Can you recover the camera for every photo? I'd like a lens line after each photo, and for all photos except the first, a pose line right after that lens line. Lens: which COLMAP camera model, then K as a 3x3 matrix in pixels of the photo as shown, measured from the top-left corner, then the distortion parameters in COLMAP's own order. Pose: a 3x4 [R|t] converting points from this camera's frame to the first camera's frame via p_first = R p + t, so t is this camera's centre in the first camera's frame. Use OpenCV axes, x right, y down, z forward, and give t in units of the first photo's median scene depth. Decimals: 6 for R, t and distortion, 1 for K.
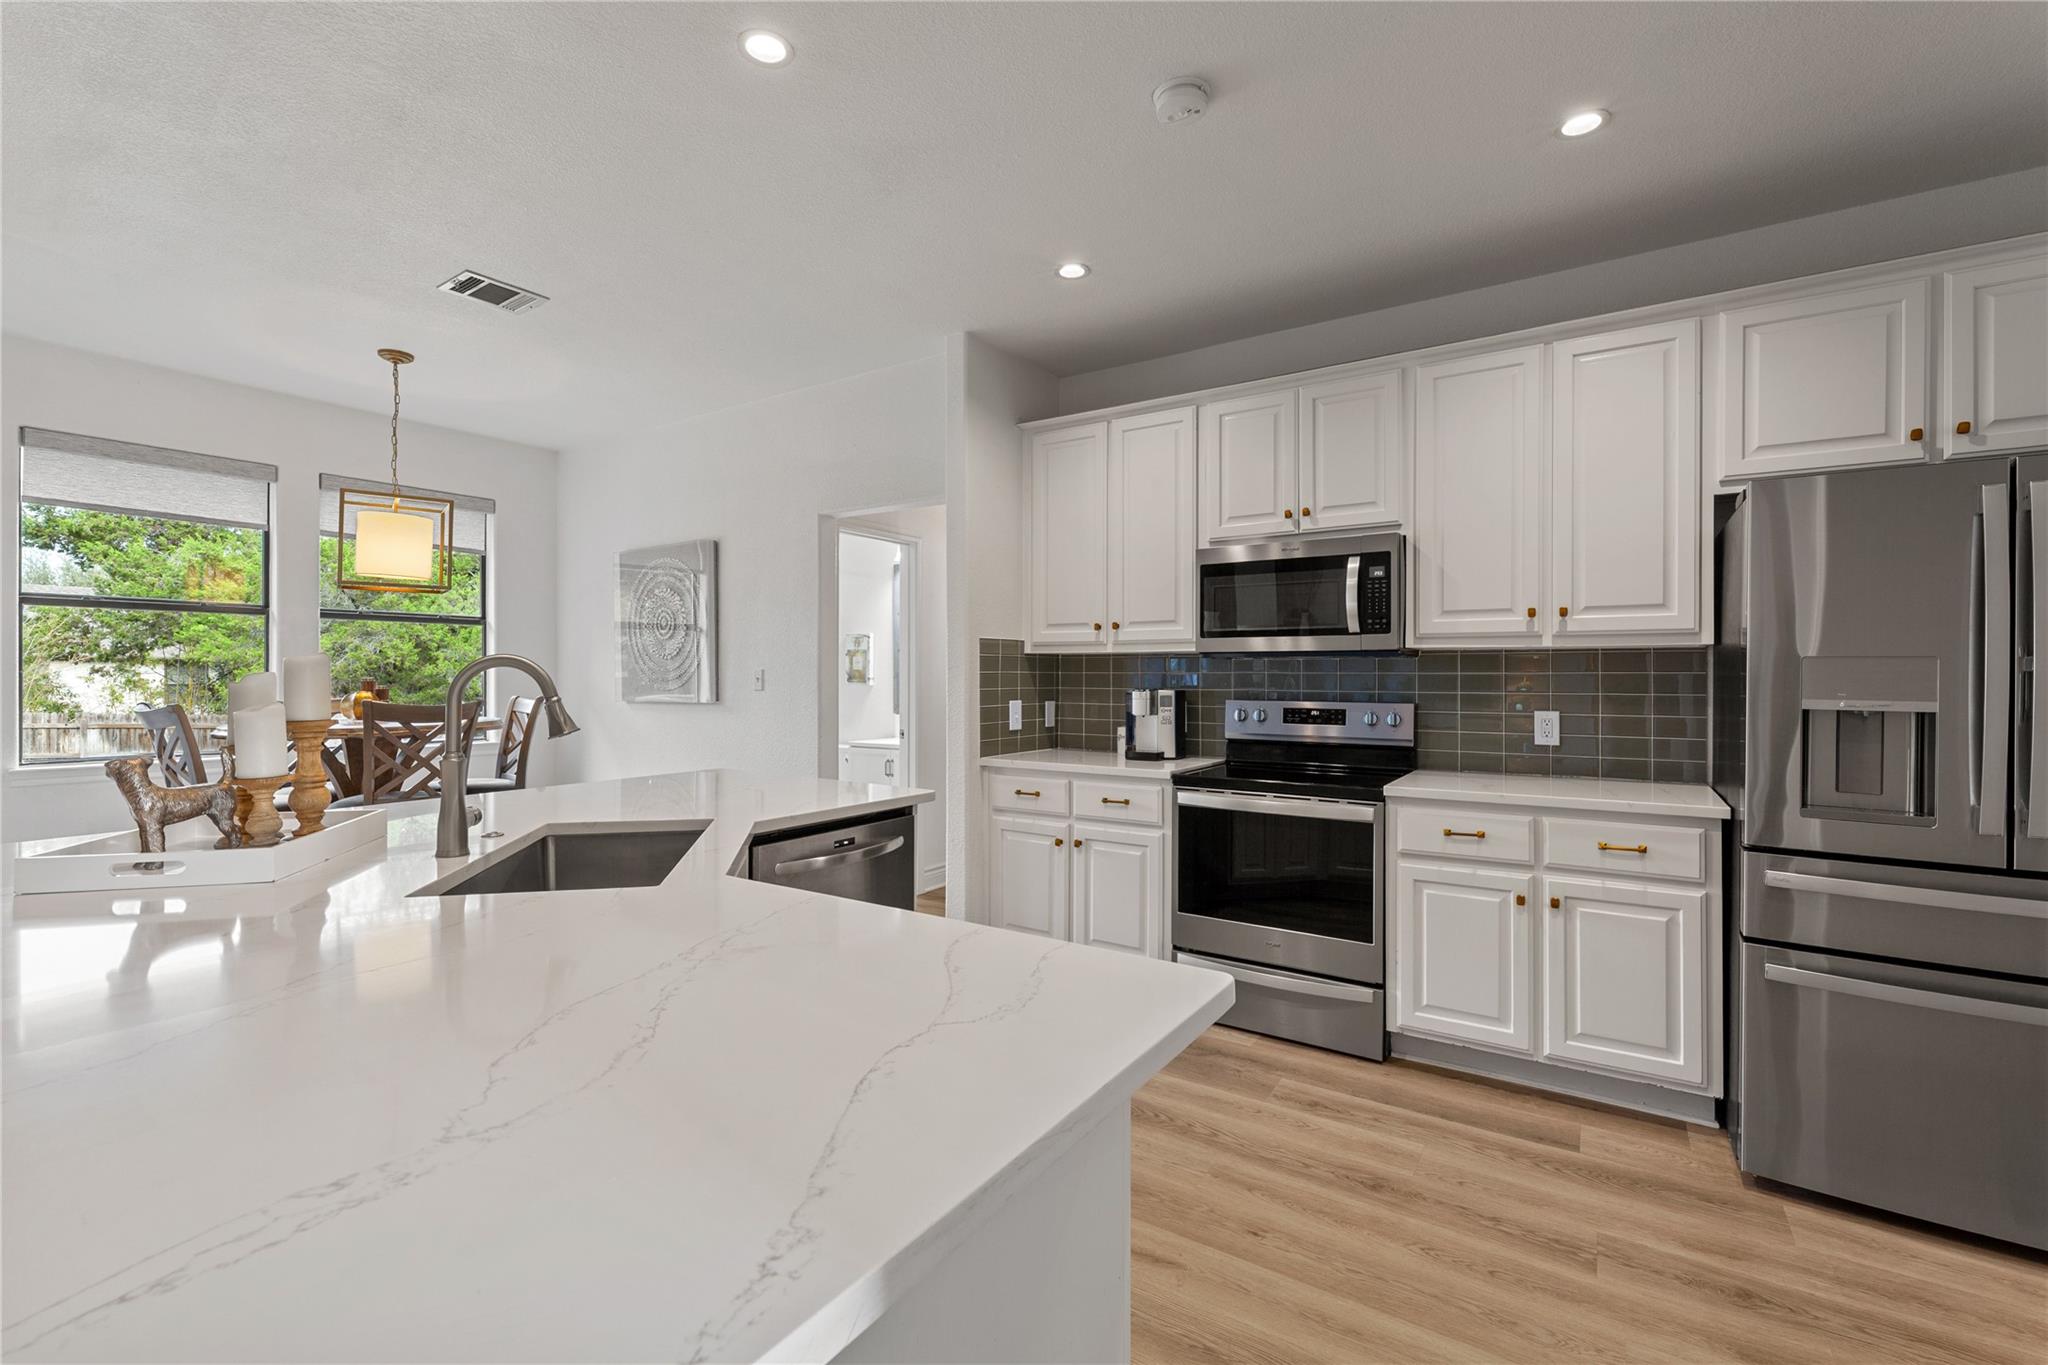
lens RADIAL K [[876.4, 0, 1028.0], [0, 876.4, 675.3], [0, 0, 1]] dist [-0.002877, -0.000093]
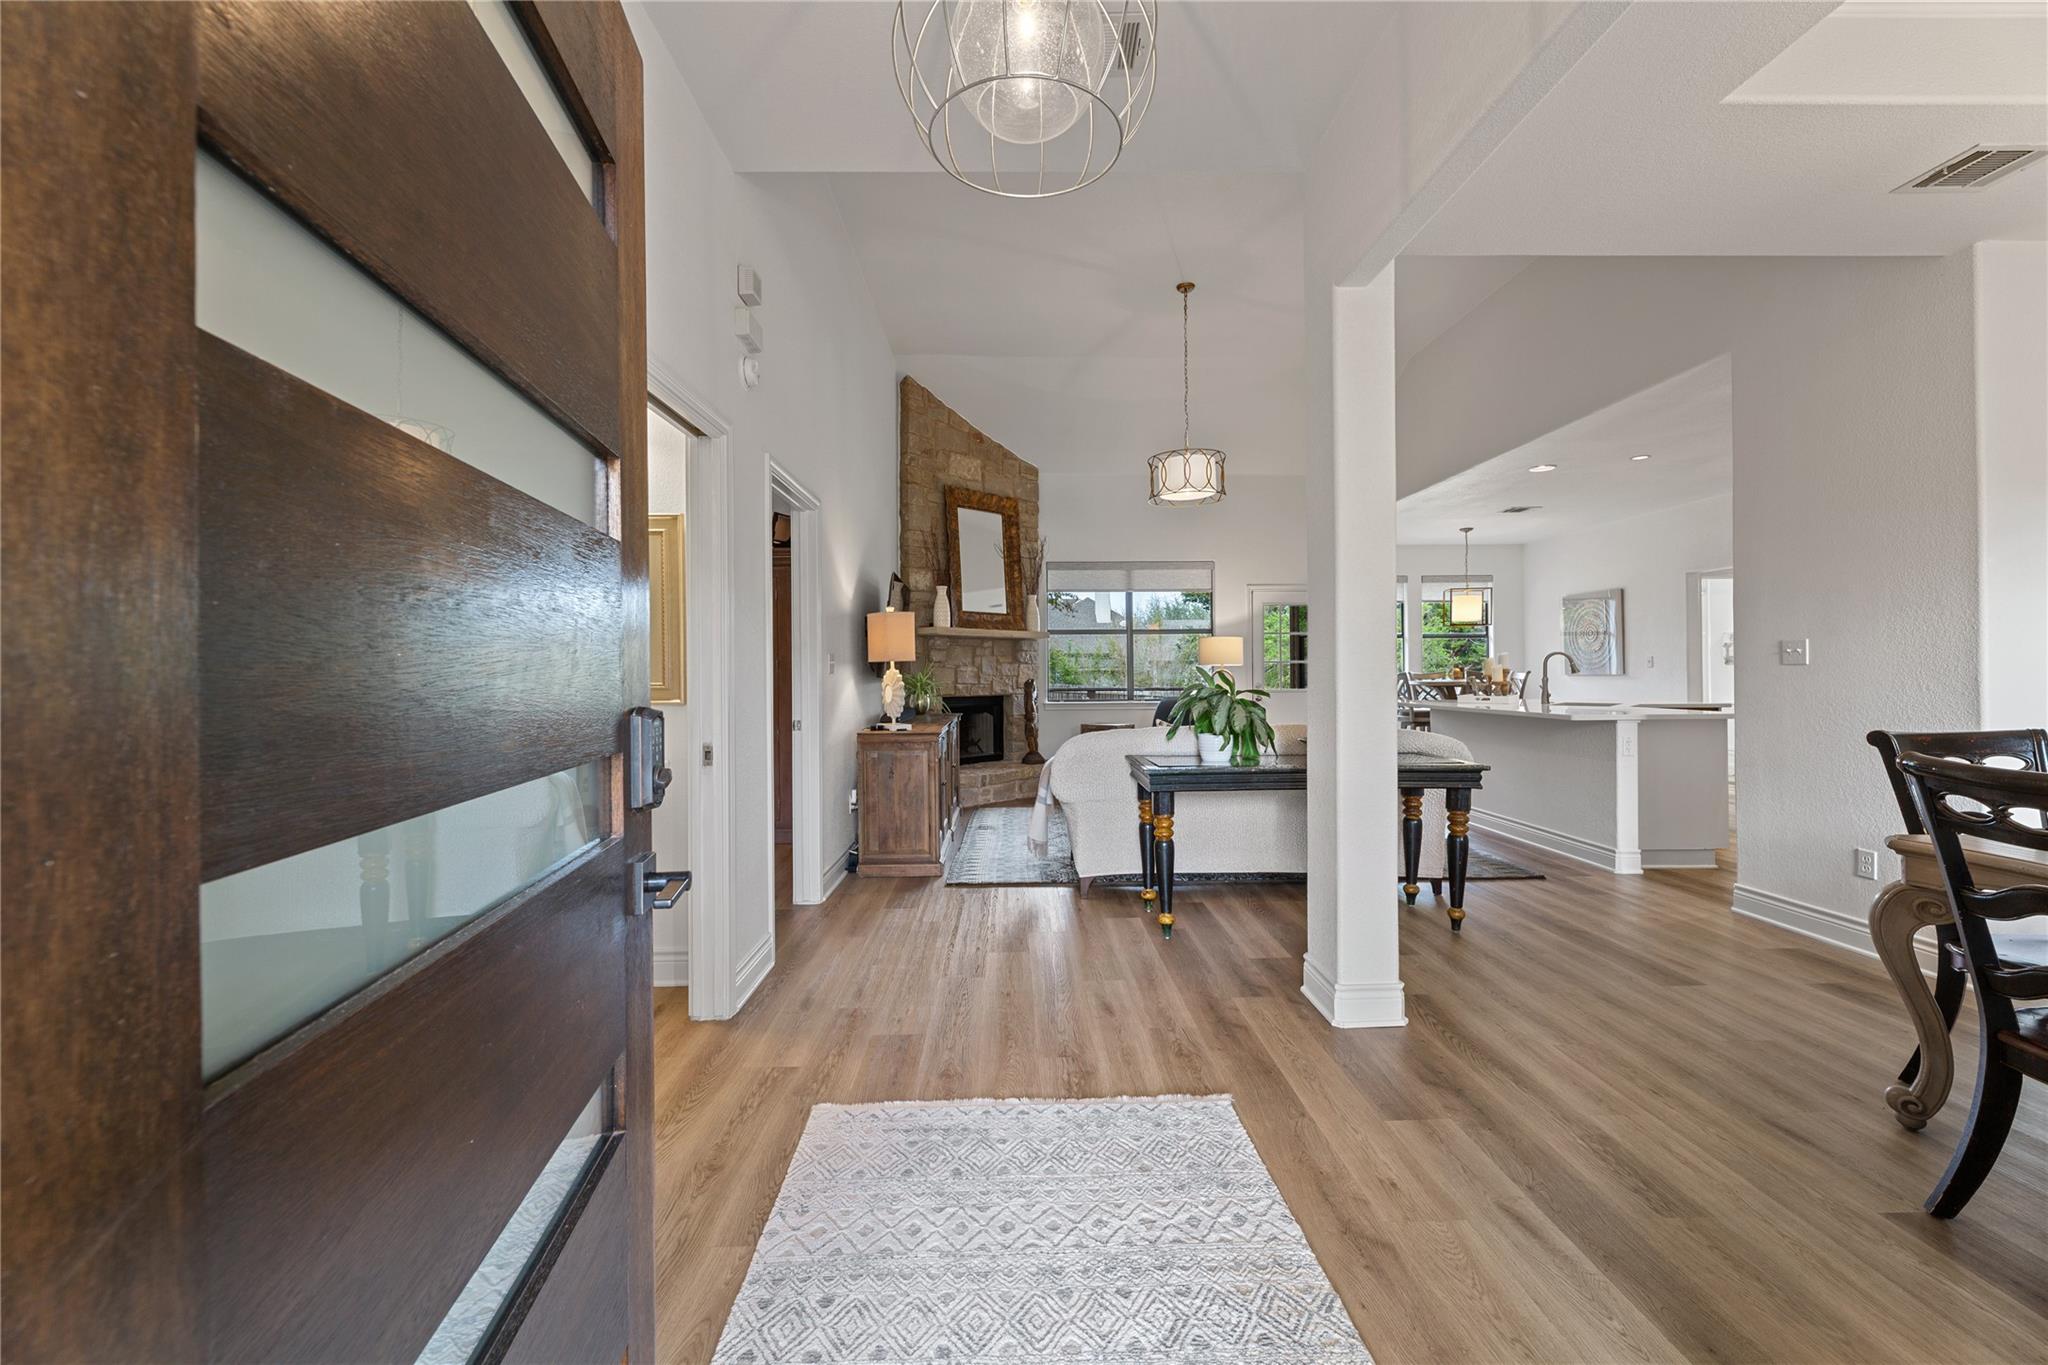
lens RADIAL K [[820.7, 0, 1022.3], [0, 820.7, 670.2], [0, 0, 1]] dist [0.000956, 0.000576]
pose [[0.566335, -0.009206, -0.824123, 0.502989], [0.007488, 0.999954, -0.006025, 0.031424], [0.824141, -0.002759, 0.566378, -1.457483]]
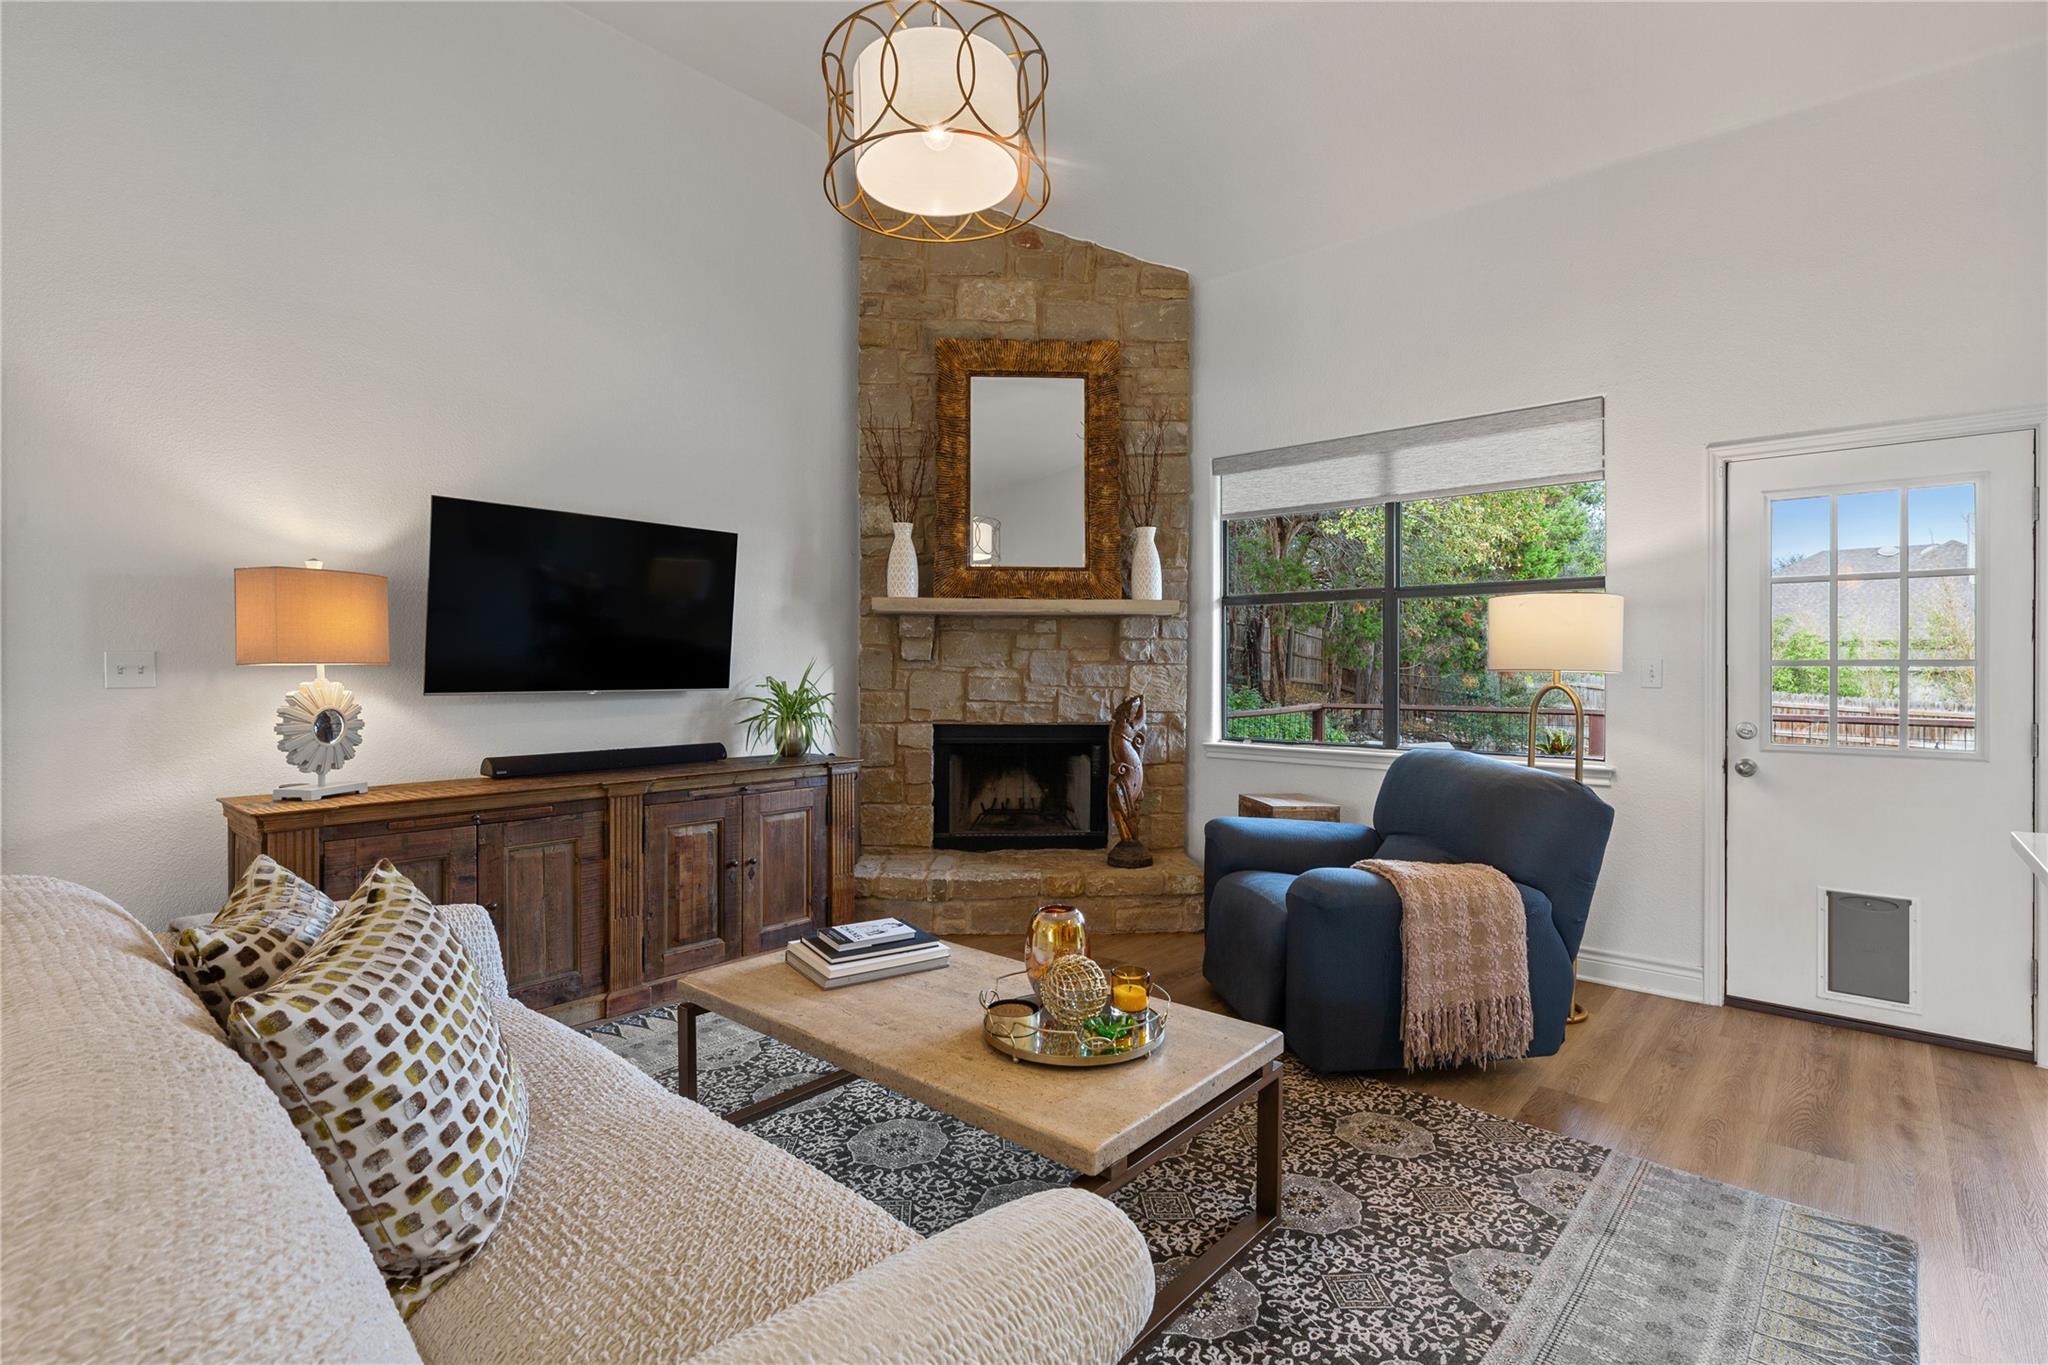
lens RADIAL K [[965.8, 0, 1022.8], [0, 965.8, 665.8], [0, 0, 1]] dist [0.001365, 0.000313]
pose [[-0.136798, -0.003787, -0.990592, -0.024821], [-0.003429, 0.999989, -0.003350, 0.006107], [0.990593, 0.002939, -0.136809, -0.078408]]
